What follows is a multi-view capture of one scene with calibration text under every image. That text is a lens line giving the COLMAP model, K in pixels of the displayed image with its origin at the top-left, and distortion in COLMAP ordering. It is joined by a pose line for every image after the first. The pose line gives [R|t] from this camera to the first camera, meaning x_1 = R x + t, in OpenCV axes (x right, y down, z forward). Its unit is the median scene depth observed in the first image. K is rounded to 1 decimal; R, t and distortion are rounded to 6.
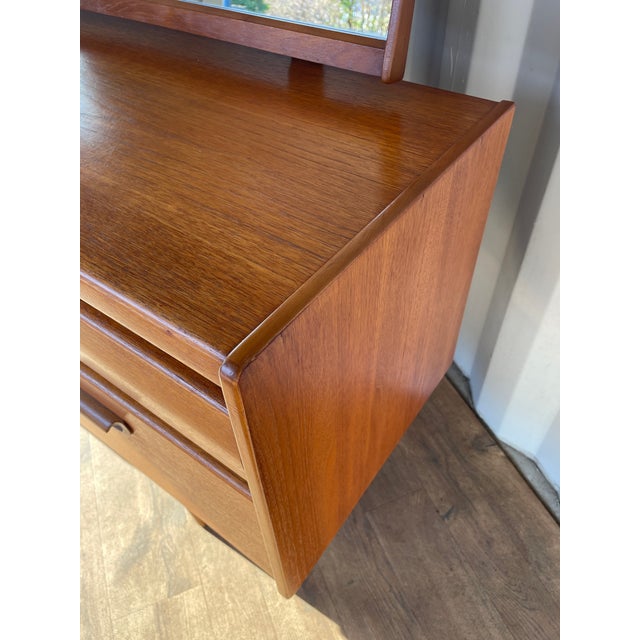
lens RADIAL K [[485.2, 0, 319.4], [0, 485.2, 322.6], [0, 0, 1]] dist [0.051018, -0.063452]
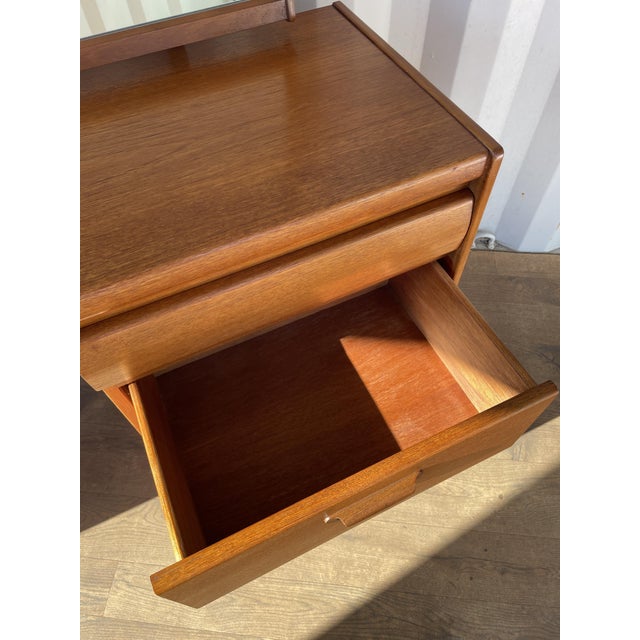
lens RADIAL K [[485.2, 0, 319.9], [0, 485.2, 318.0], [0, 0, 1]] dist [0.051018, -0.063452]
pose [[0.468108, -0.717417, 0.515934, -0.729156], [0.638463, 0.678234, 0.363819, -0.224139], [-0.610934, 0.159098, 0.775531, -0.022335]]
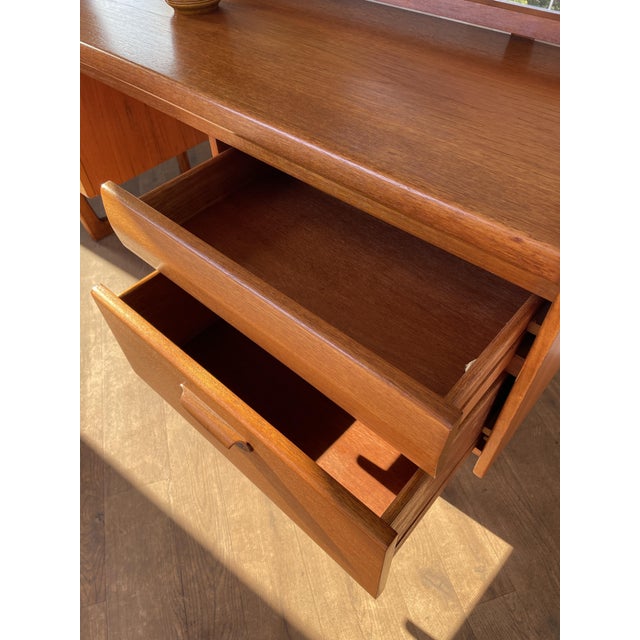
lens RADIAL K [[485.2, 0, 318.0], [0, 485.2, 323.7], [0, 0, 1]] dist [0.051018, -0.063452]
pose [[0.995692, 0.068076, -0.062948, -0.299708], [-0.064300, 0.996115, 0.060177, 0.085803], [0.066800, -0.055870, 0.996201, -0.190984]]
